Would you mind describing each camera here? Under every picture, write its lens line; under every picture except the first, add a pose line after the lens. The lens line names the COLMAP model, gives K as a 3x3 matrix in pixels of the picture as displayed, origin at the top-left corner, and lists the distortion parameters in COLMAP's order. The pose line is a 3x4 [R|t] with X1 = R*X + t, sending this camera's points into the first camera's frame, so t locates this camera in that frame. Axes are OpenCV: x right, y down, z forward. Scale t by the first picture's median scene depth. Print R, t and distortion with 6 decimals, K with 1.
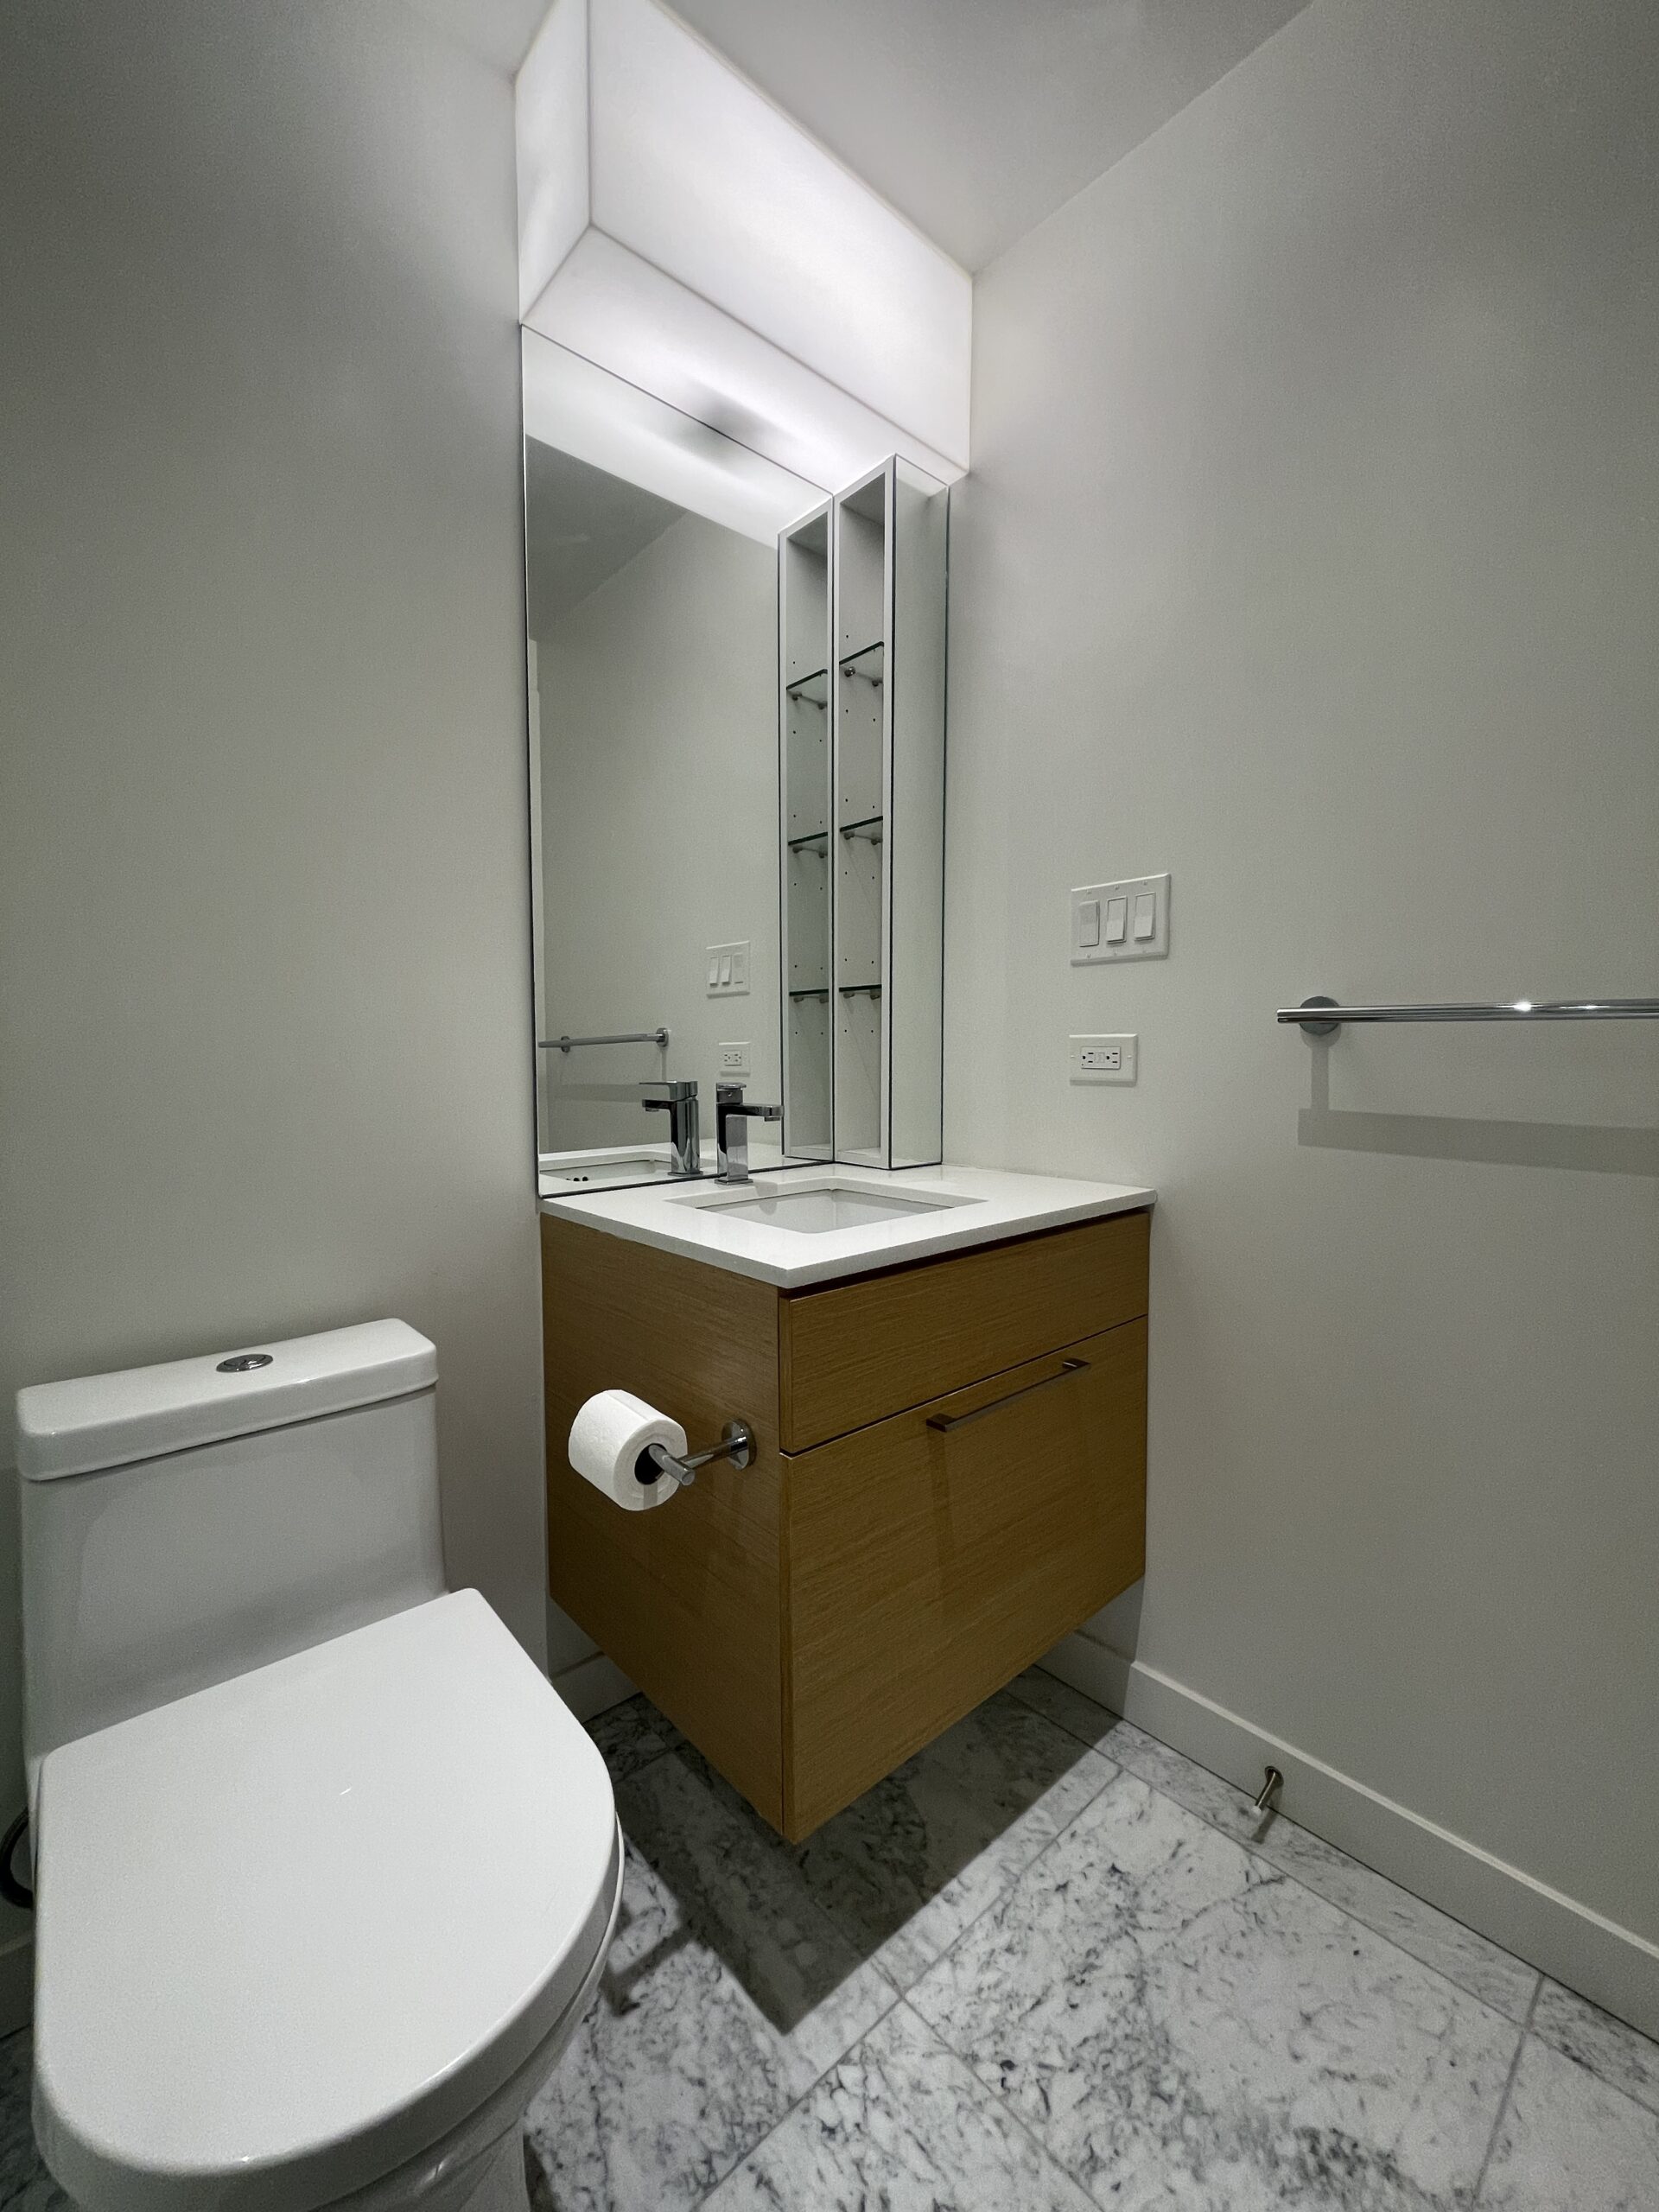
lens RADIAL K [[898.7, 0, 829.5], [0, 898.7, 1106.0], [0, 0, 1]] dist [0.000105, -0.001023]
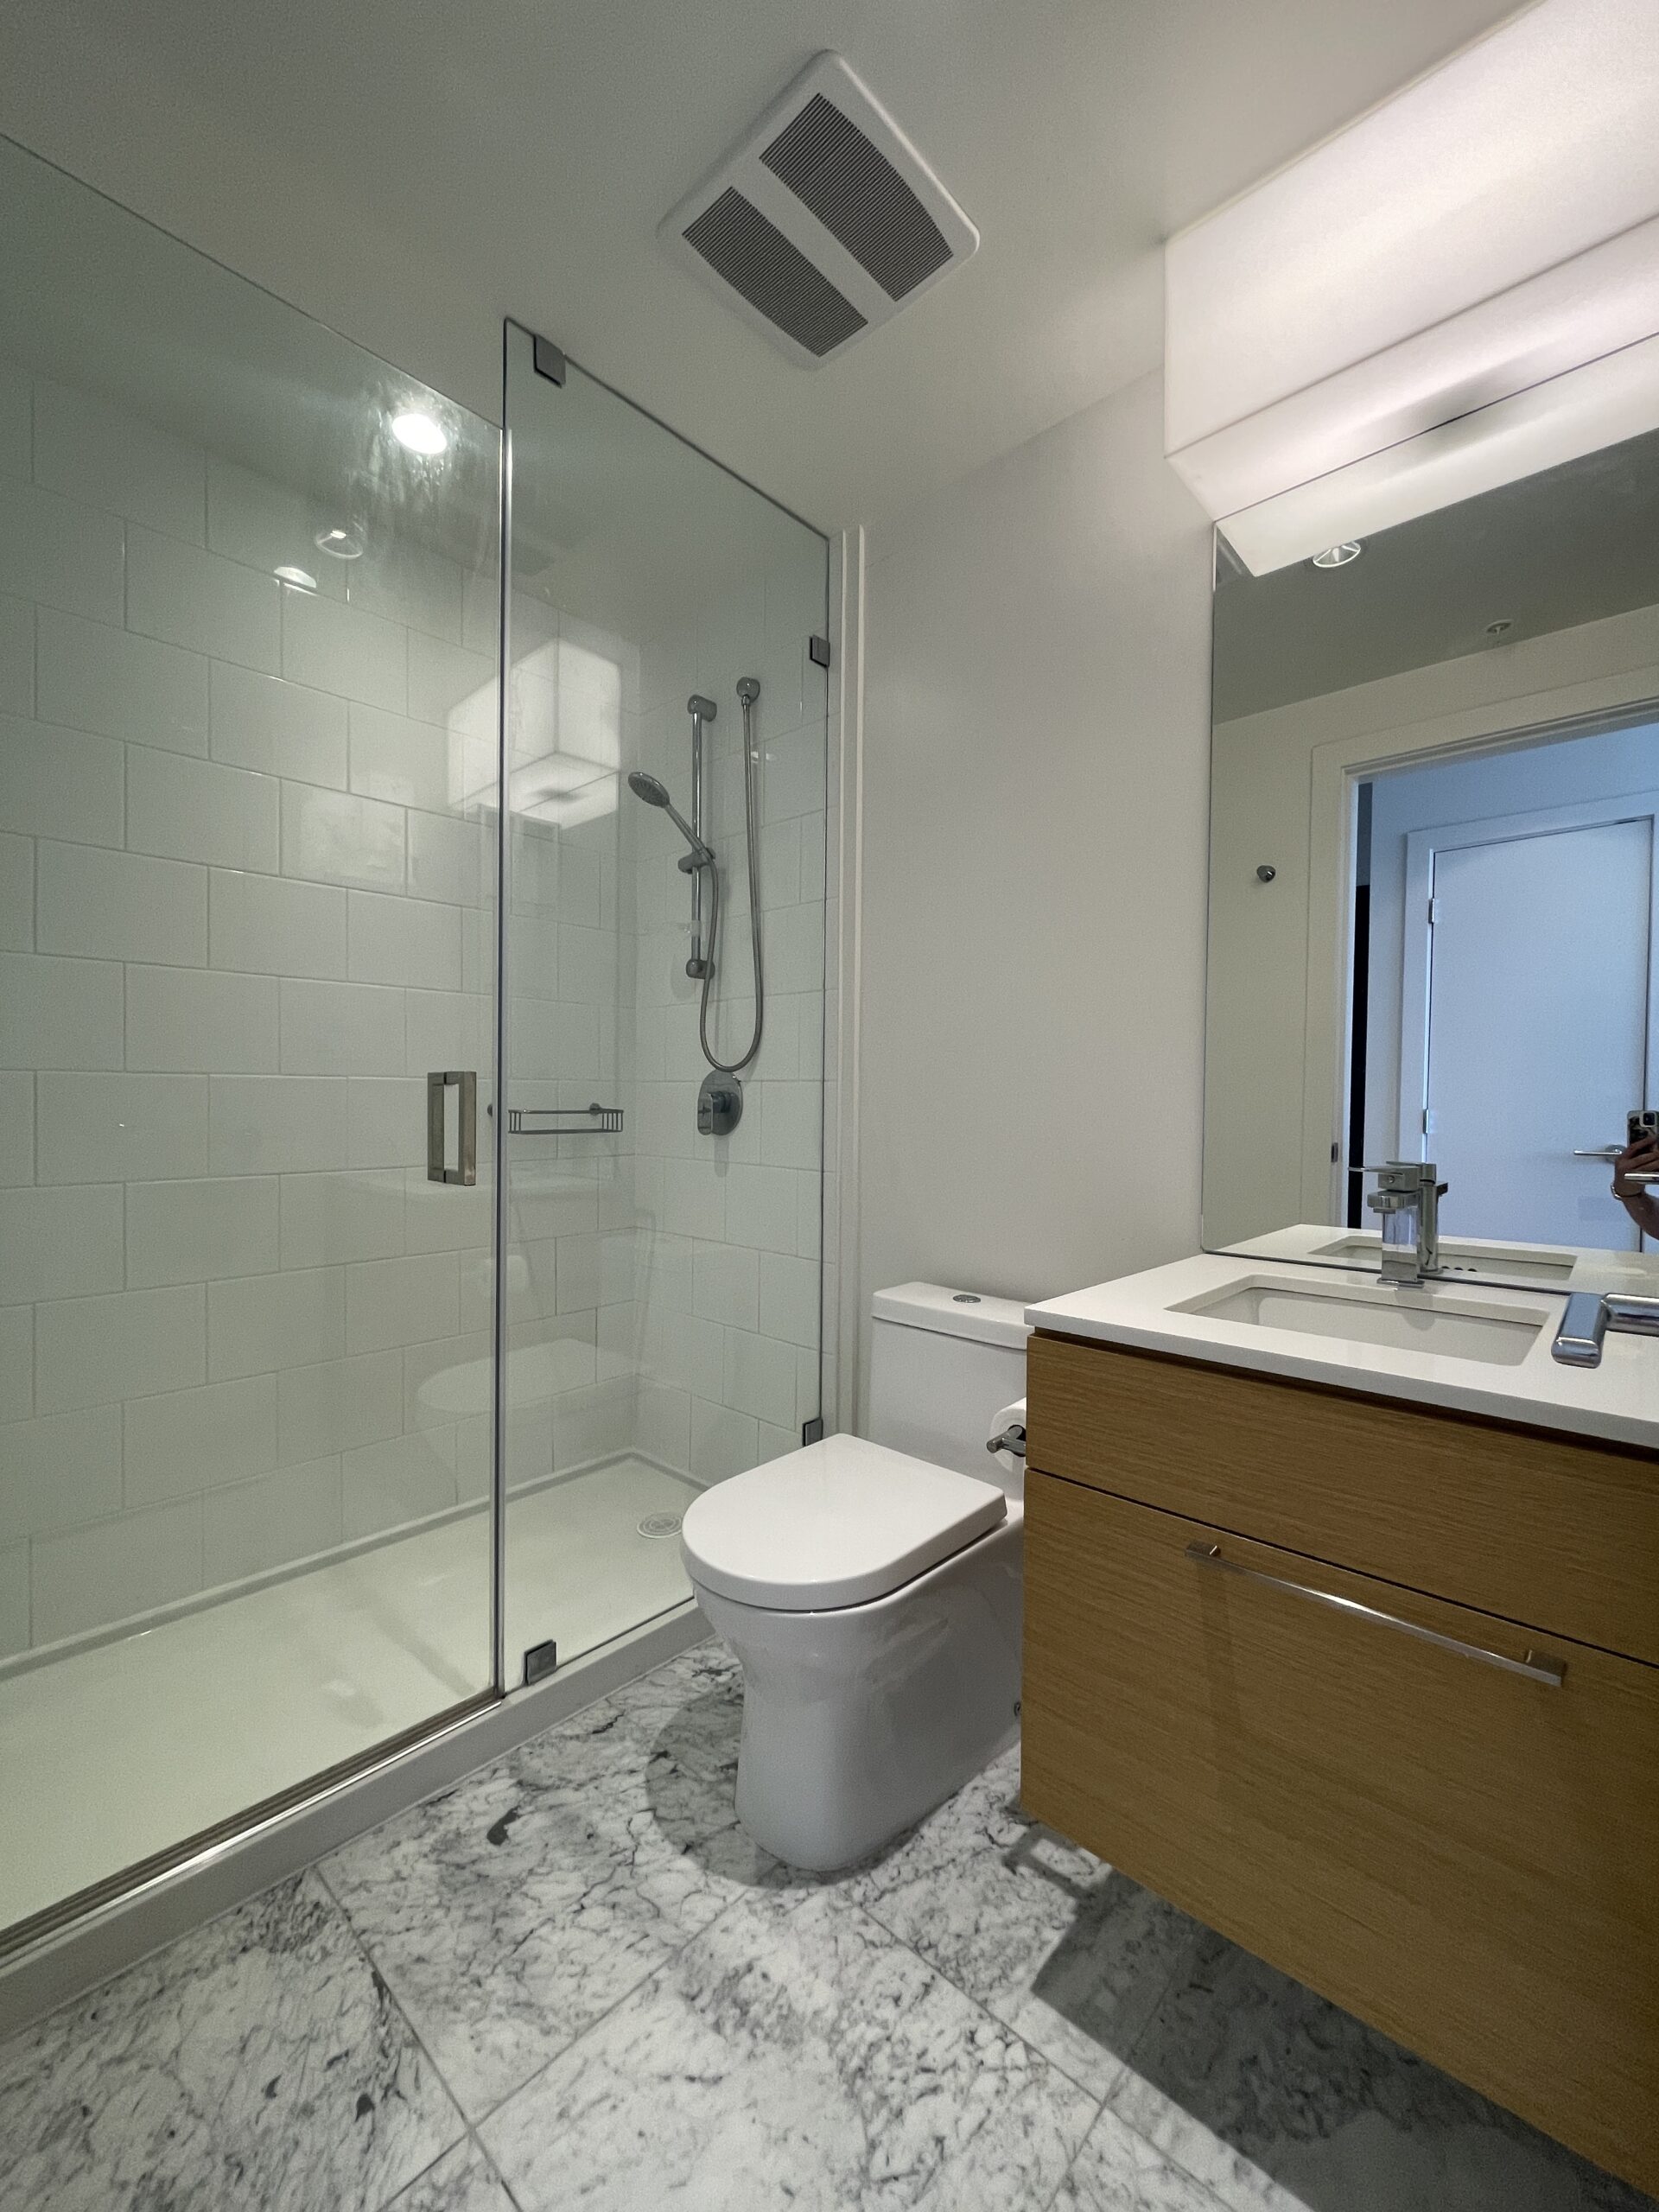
lens RADIAL K [[898.7, 0, 829.5], [0, 898.7, 1106.0], [0, 0, 1]] dist [0.000105, -0.001023]
pose [[0.094713, 0.011908, -0.995433, 1.072768], [-0.074699, 0.997194, 0.004822, -0.073121], [0.992698, 0.073901, 0.095337, 0.568385]]
